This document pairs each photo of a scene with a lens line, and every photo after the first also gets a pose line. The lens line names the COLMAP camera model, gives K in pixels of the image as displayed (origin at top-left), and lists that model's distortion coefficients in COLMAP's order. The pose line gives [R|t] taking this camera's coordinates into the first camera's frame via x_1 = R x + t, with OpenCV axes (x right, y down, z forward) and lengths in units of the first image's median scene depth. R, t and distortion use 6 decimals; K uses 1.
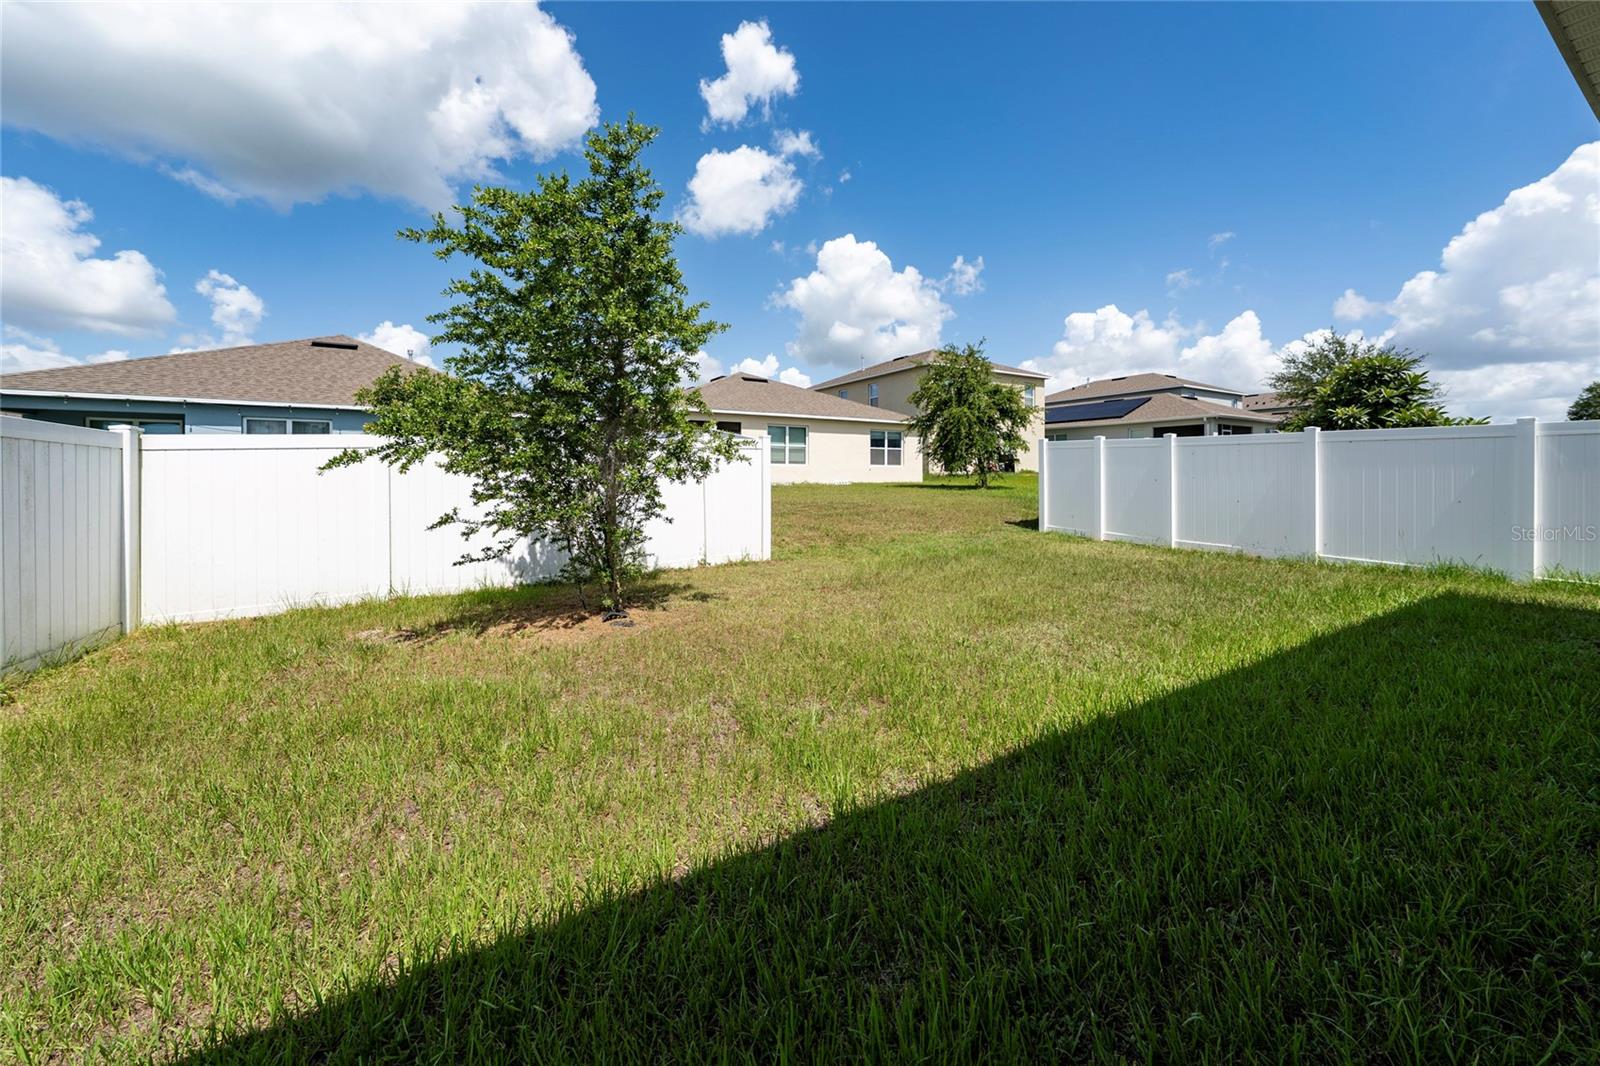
lens RADIAL K [[565.7, 0, 800.1], [0, 565.7, 464.8], [0, 0, 1]] dist [-0.006173, 0.000065]
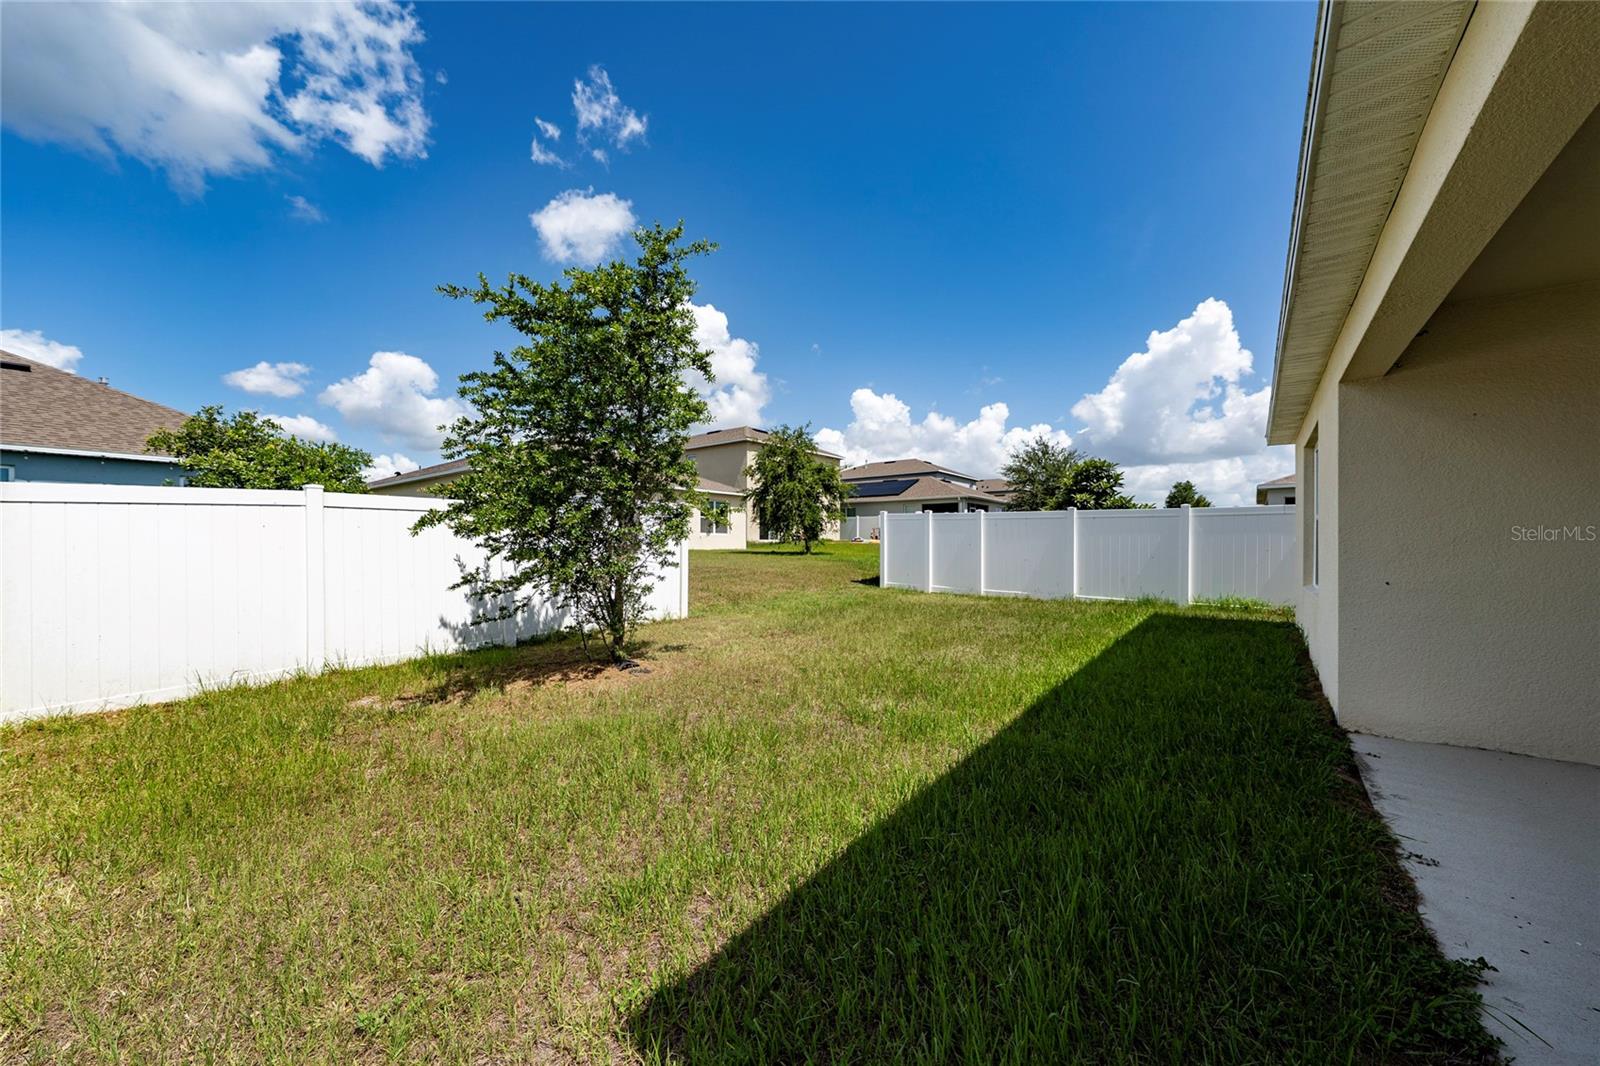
lens RADIAL K [[548.6, 0, 800.0], [0, 548.6, 533.0], [0, 0, 1]] dist [-0.007128, -0.000081]
pose [[0.934944, 0.007512, 0.354717, -0.129911], [-0.006844, 0.999972, -0.003138, 0.004426], [-0.354730, 0.000506, 0.934969, -0.034736]]
